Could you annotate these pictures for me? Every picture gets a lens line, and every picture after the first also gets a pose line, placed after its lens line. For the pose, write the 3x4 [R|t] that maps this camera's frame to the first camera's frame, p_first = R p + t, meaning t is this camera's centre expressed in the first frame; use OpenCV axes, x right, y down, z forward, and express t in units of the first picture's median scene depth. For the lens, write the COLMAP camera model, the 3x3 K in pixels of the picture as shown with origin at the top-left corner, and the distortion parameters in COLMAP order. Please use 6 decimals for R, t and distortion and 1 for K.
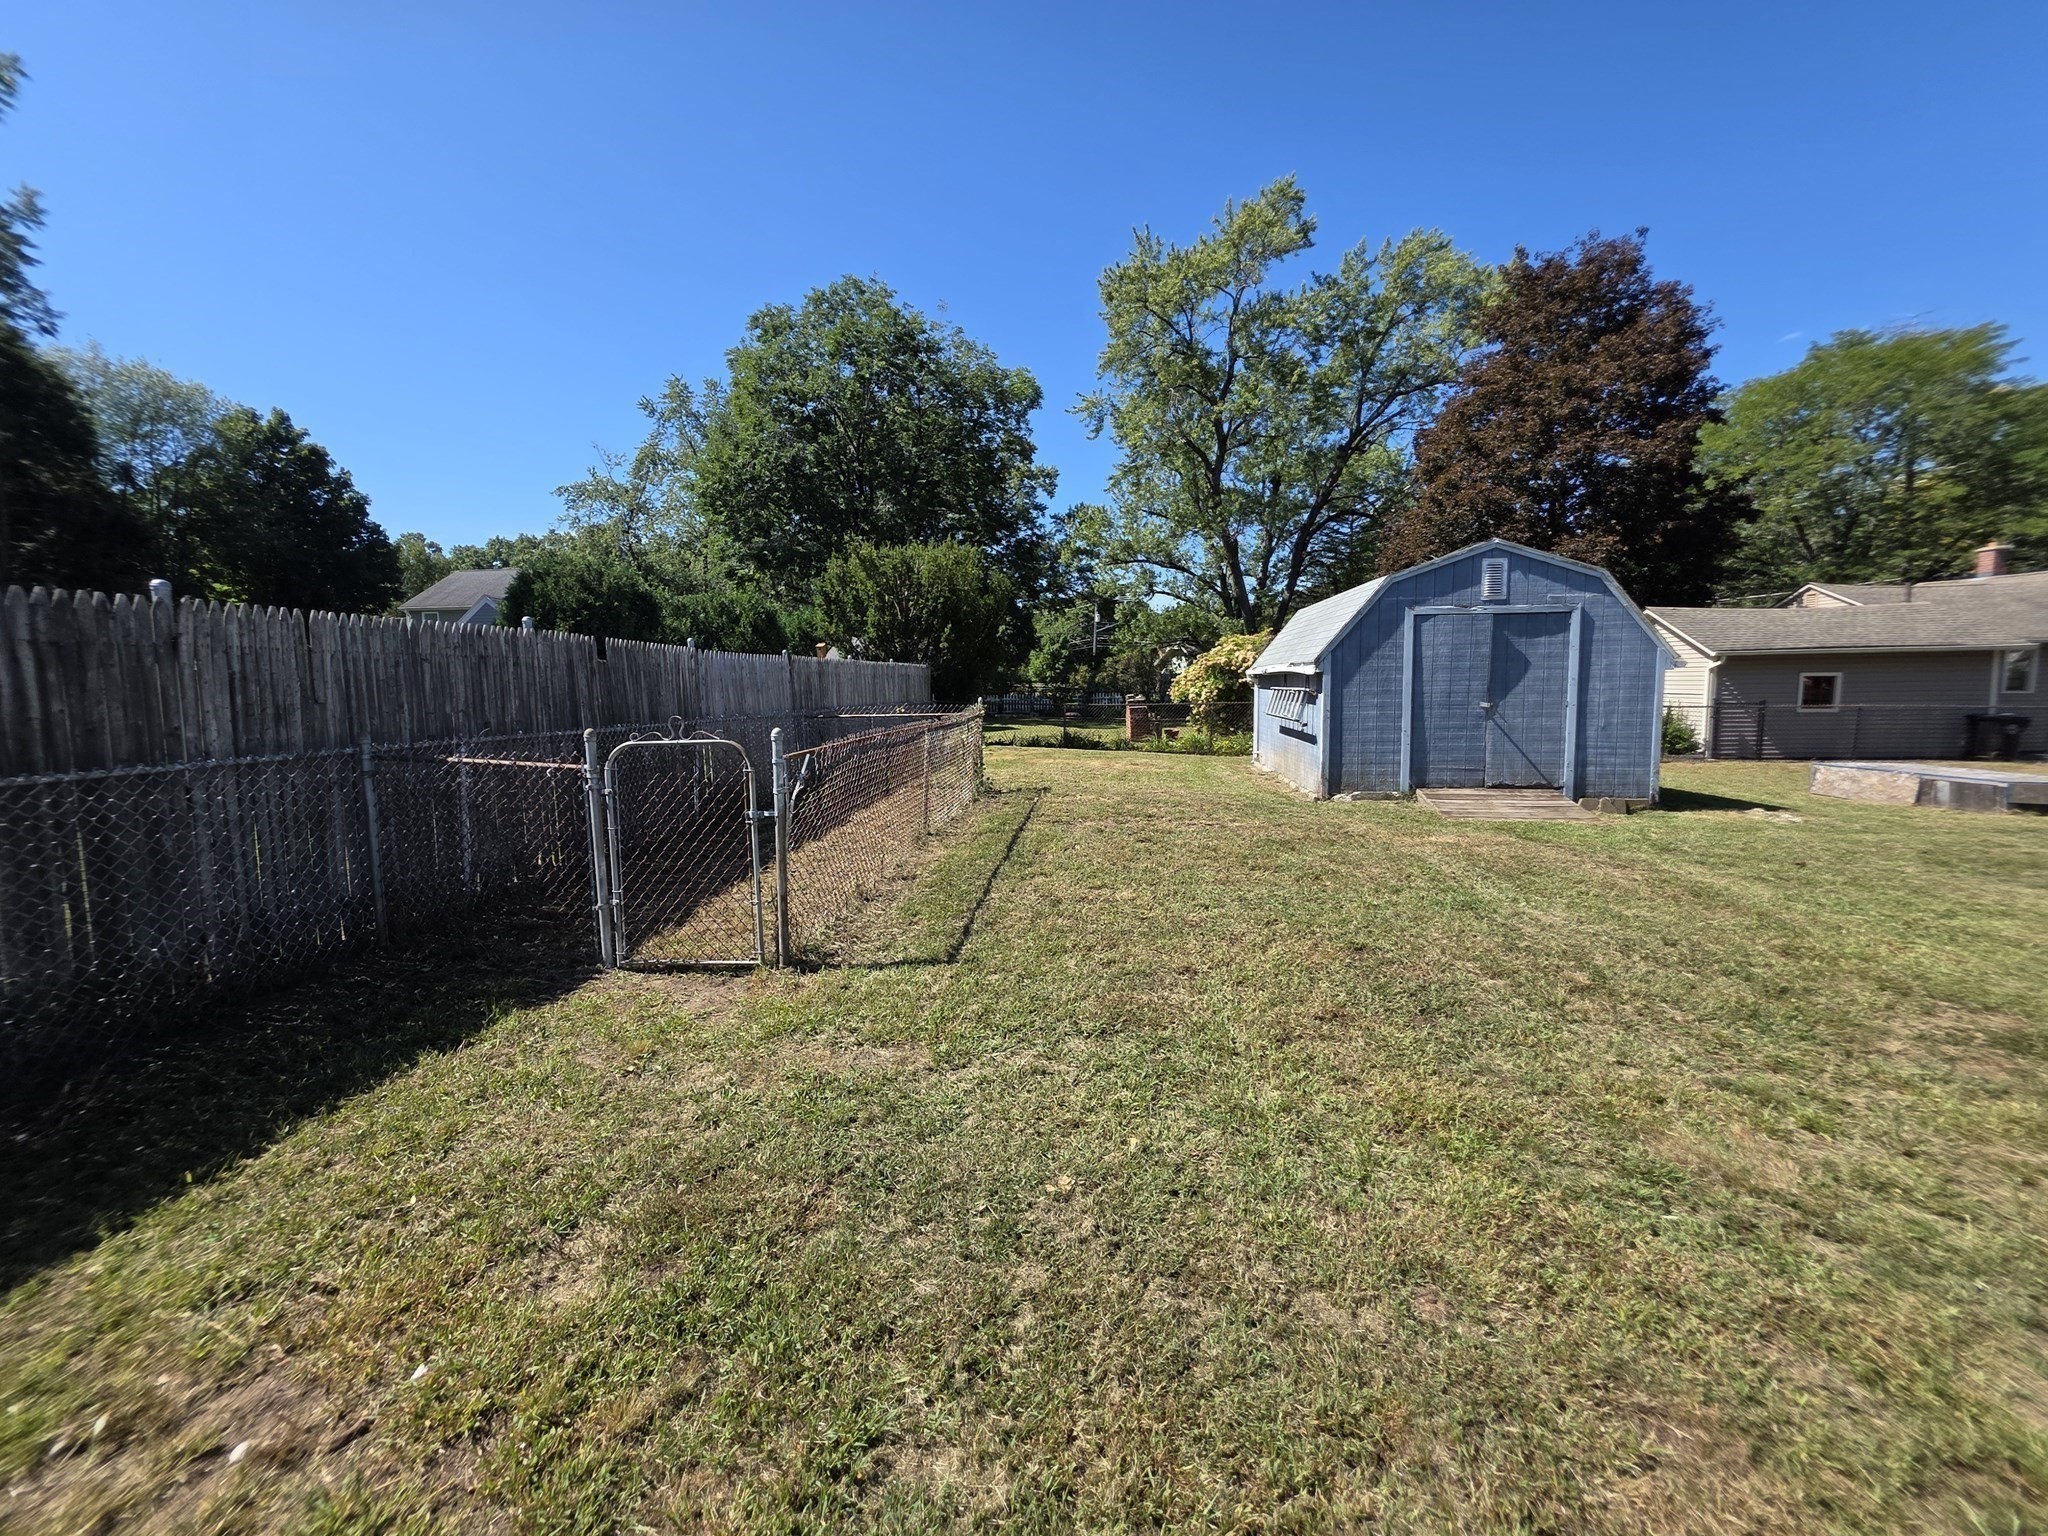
lens RADIAL K [[817.0, 0, 1015.3], [0, 817.0, 753.8], [0, 0, 1]] dist [0.001398, 0.000164]
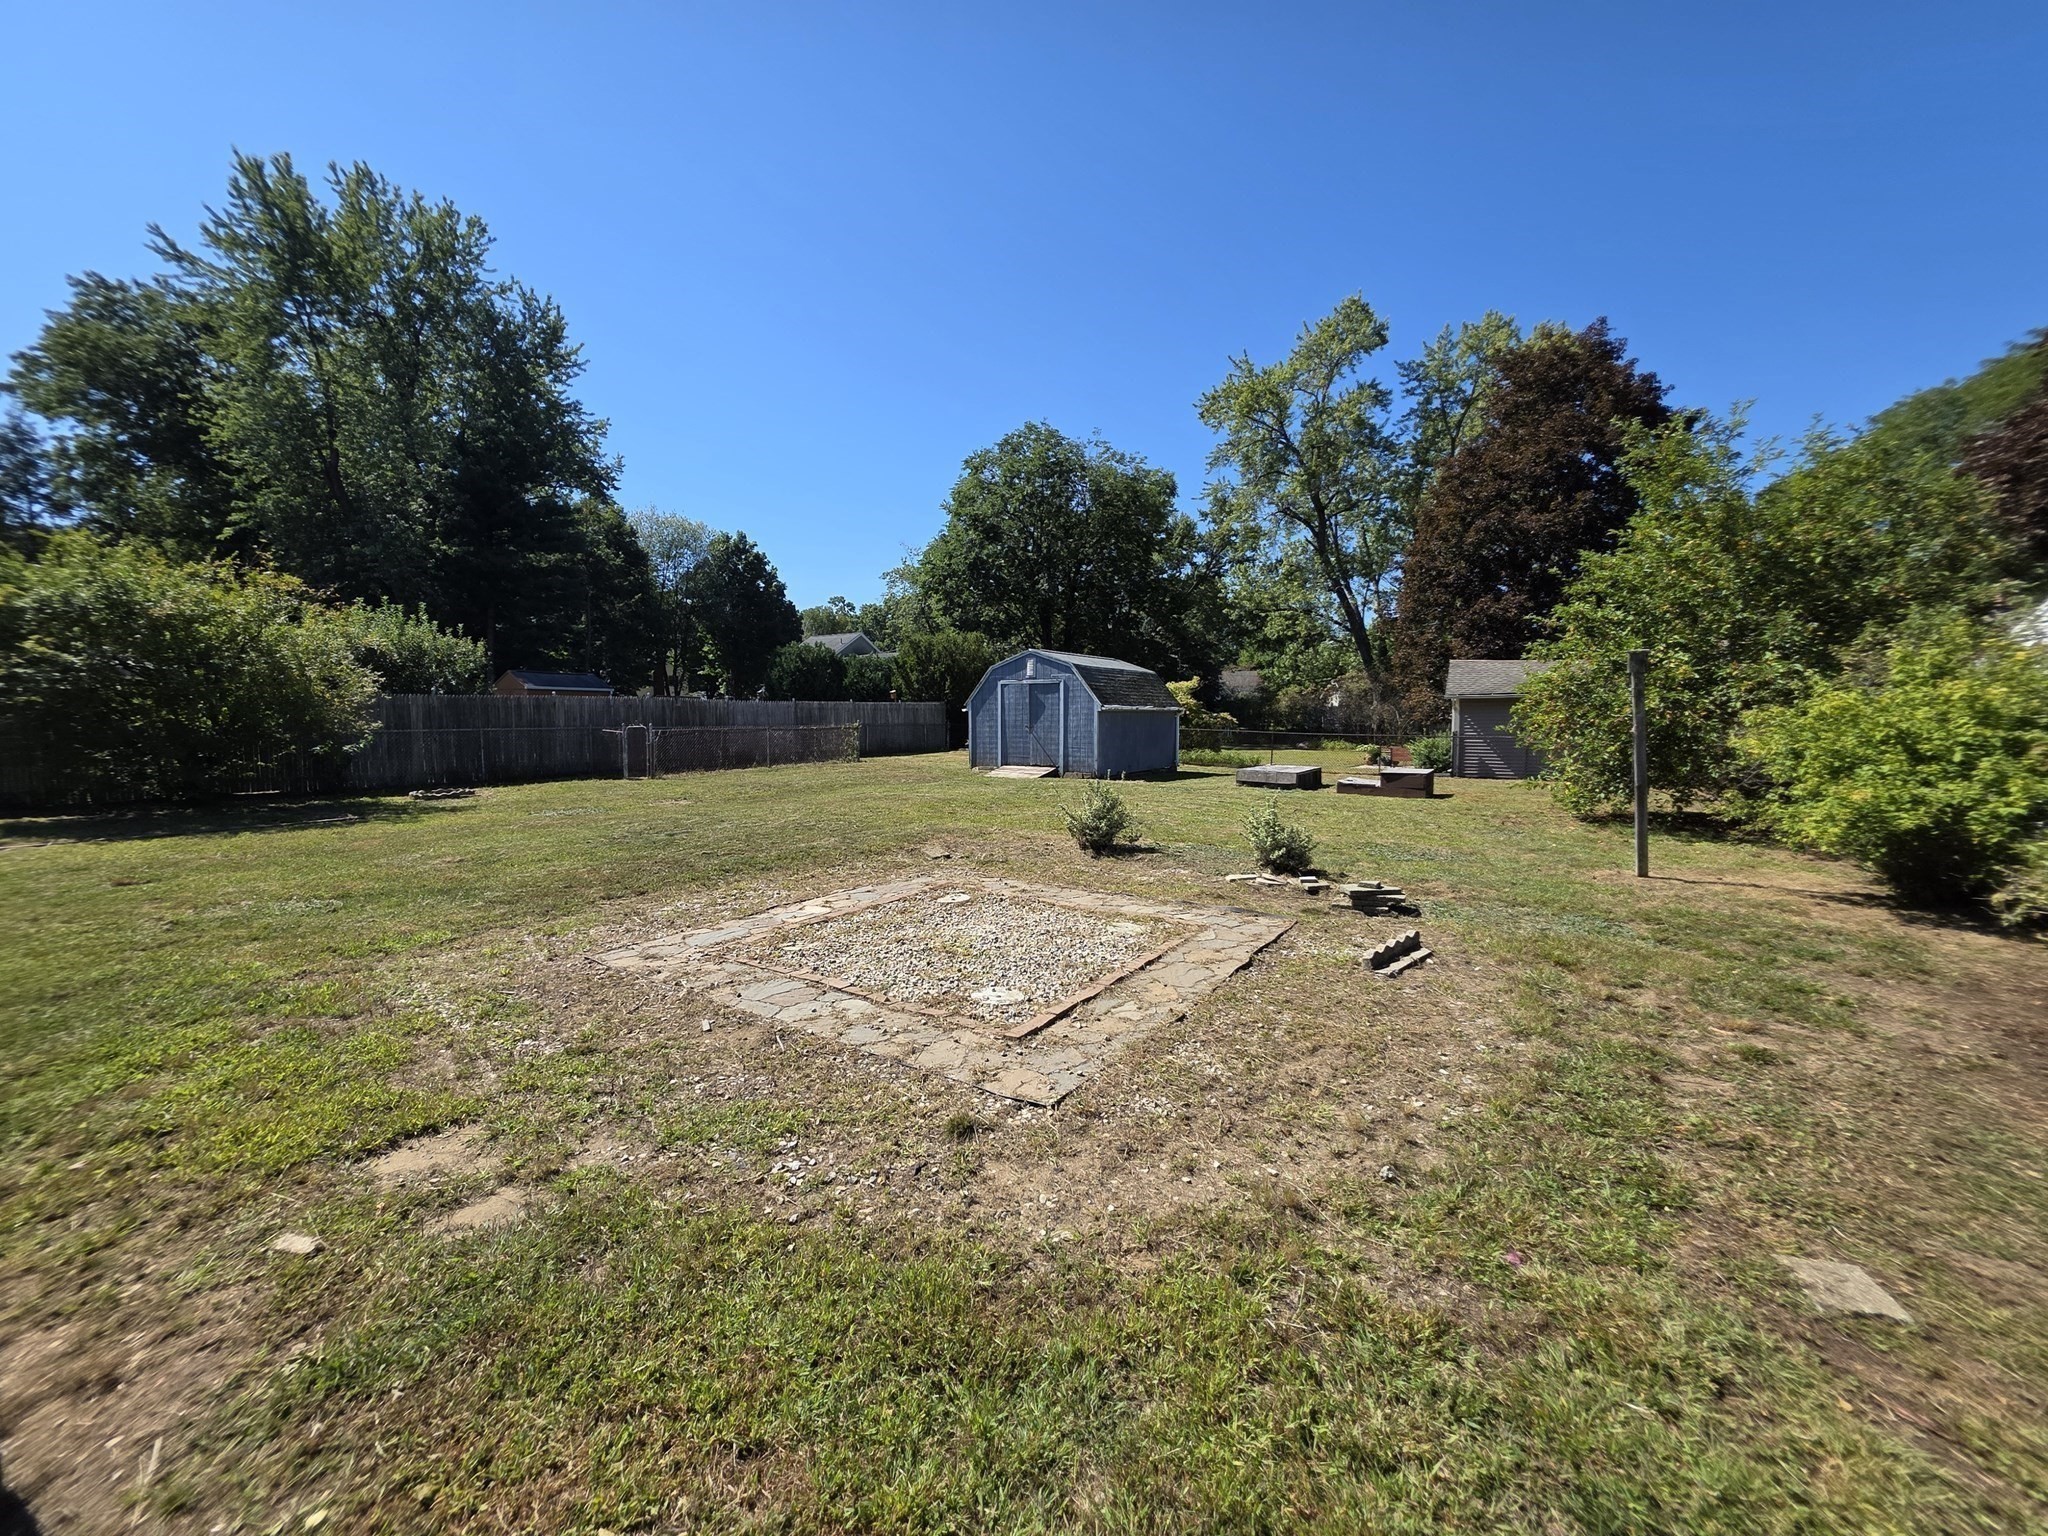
lens RADIAL K [[807.4, 0, 1024.0], [0, 807.4, 768.0], [0, 0, 1]] dist [0.003063, 0.000396]
pose [[0.907239, 0.039985, -0.418710, 0.410804], [-0.047177, 0.998863, -0.006834, 0.017564], [0.417960, 0.025954, 0.908094, -0.255182]]
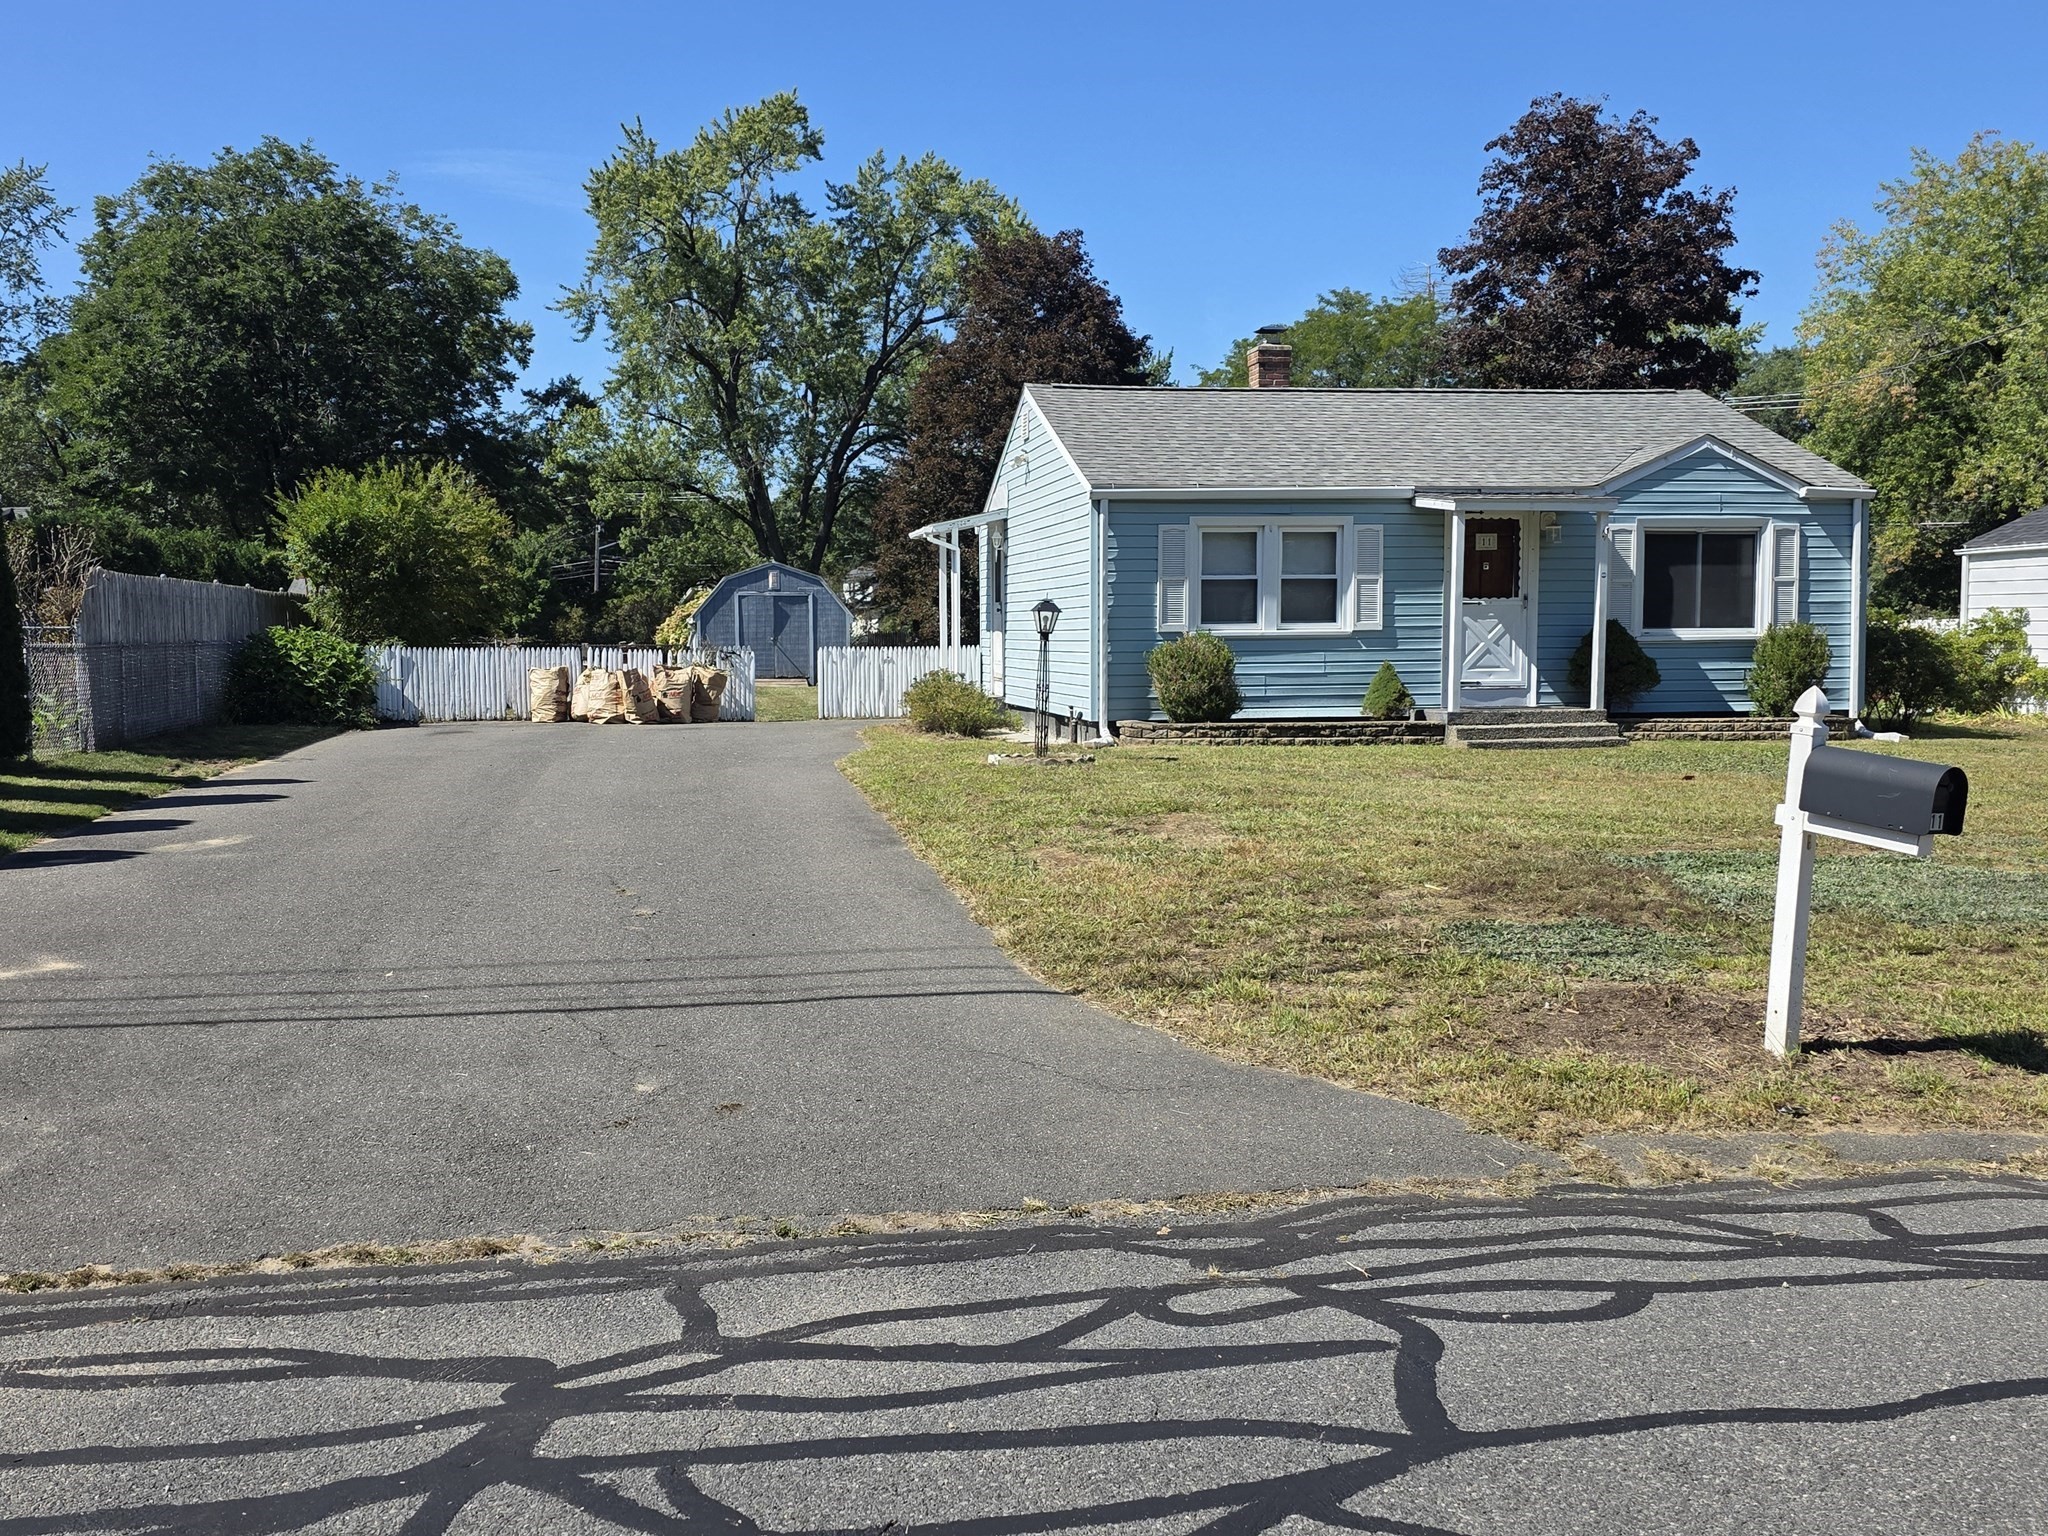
lens RADIAL K [[1804.8, 0, 1024.0], [0, 1804.8, 768.0], [0, 0, 1]] dist [0.042507, -0.002205]
pose [[0.948197, -0.017362, 0.317207, -0.083136], [0.022727, 0.999654, -0.013222, 0.099974], [-0.316867, 0.019747, 0.948264, -1.025870]]
